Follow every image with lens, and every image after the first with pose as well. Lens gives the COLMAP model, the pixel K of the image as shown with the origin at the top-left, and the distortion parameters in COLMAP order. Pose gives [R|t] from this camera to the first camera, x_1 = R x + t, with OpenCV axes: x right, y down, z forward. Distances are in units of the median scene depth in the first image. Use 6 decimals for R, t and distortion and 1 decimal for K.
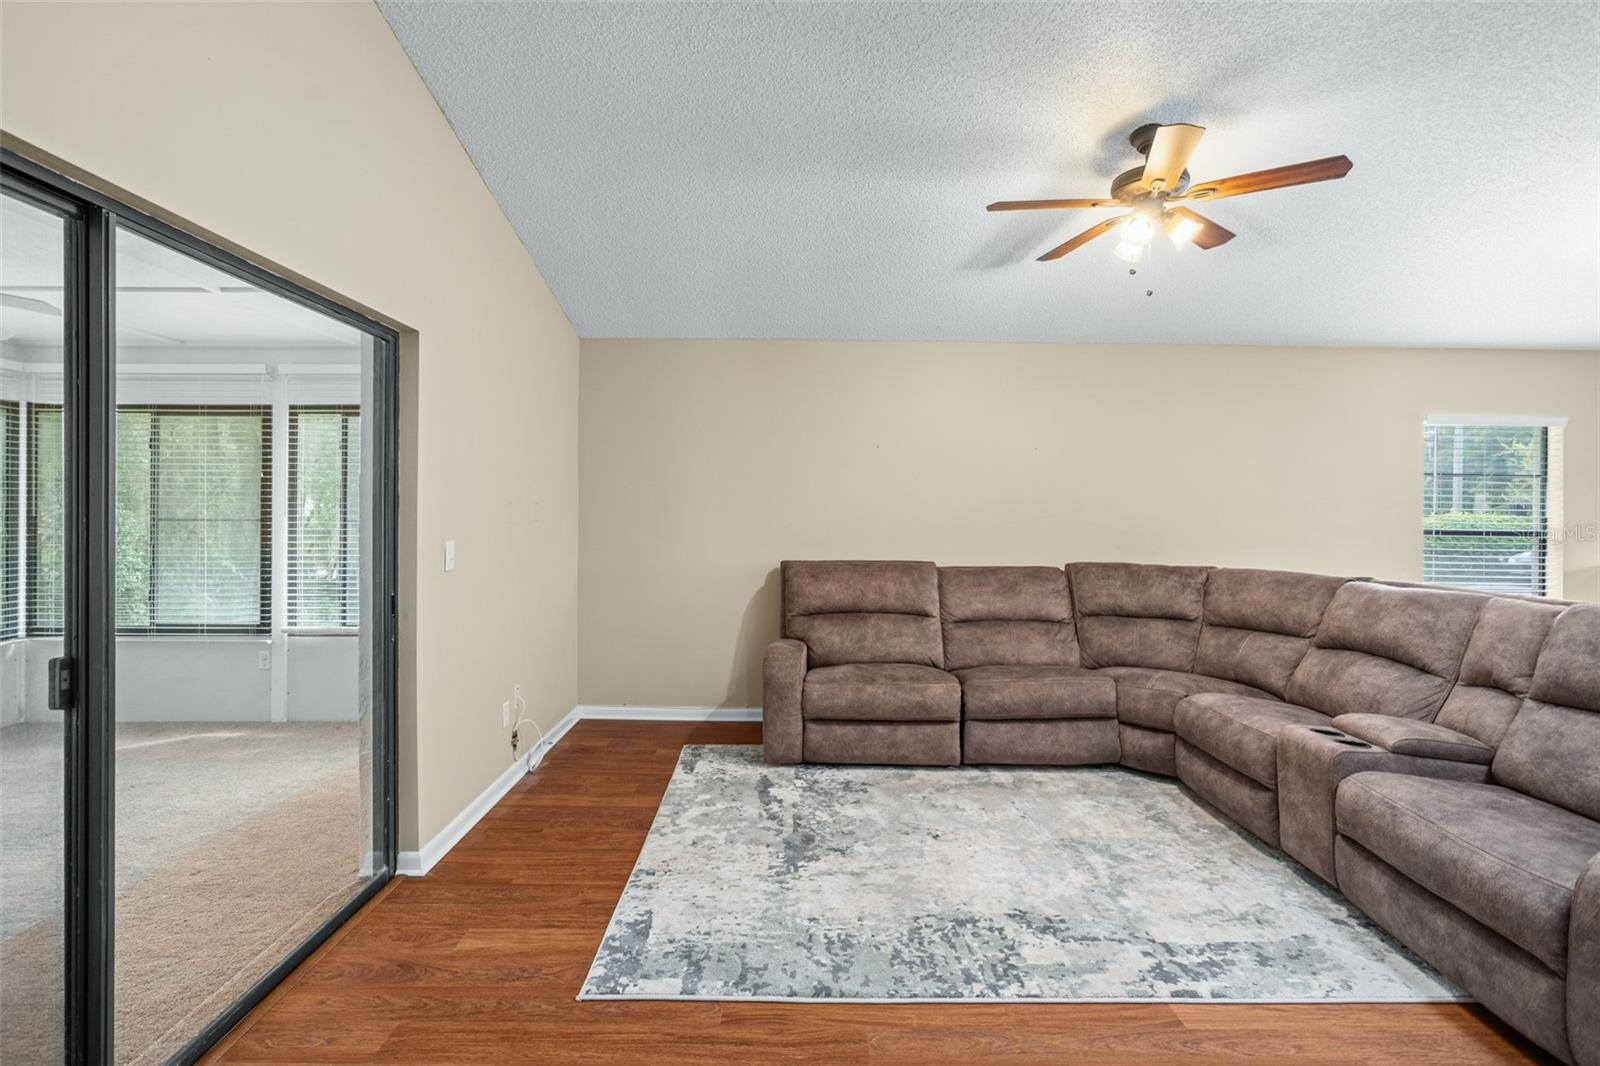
lens RADIAL K [[779.0, 0, 790.2], [0, 779.0, 509.6], [0, 0, 1]] dist [-0.026190, 0.014686]
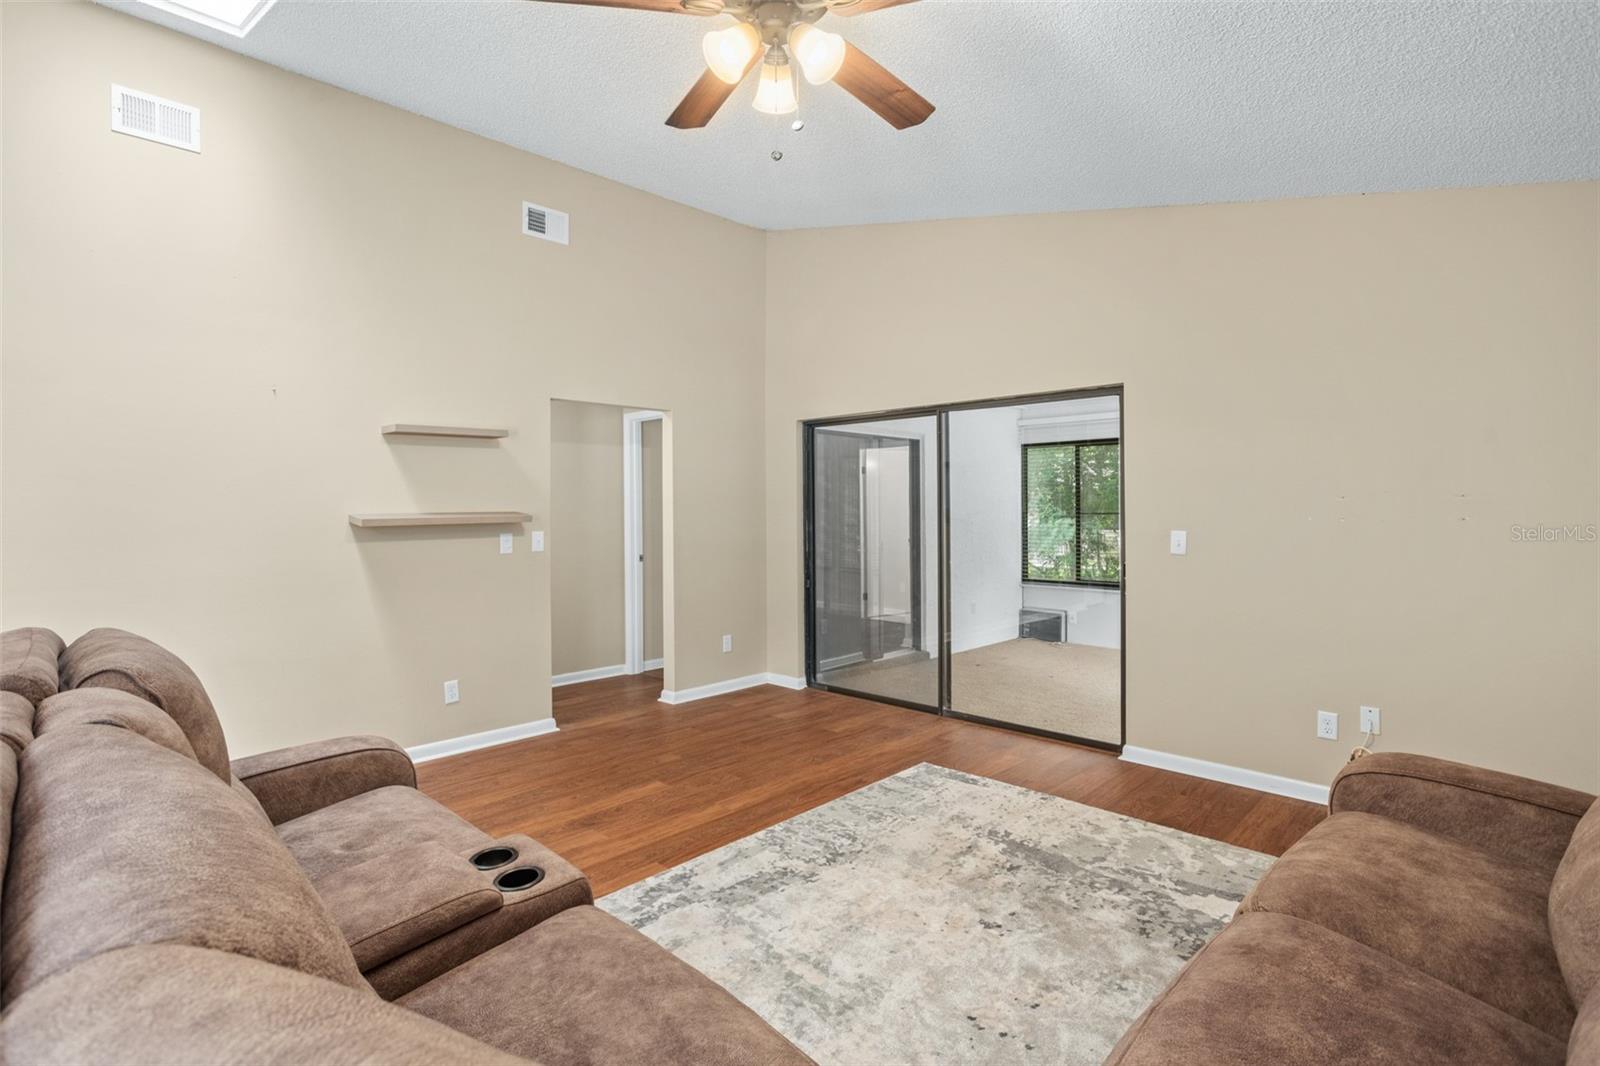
lens RADIAL K [[776.1, 0, 793.1], [0, 776.1, 508.8], [0, 0, 1]] dist [-0.033426, 0.018351]
pose [[-0.702219, -0.000638, -0.711961, 0.843884], [0.002932, 0.999989, -0.003789, 0.008656], [0.711955, -0.004748, -0.702209, 1.362299]]
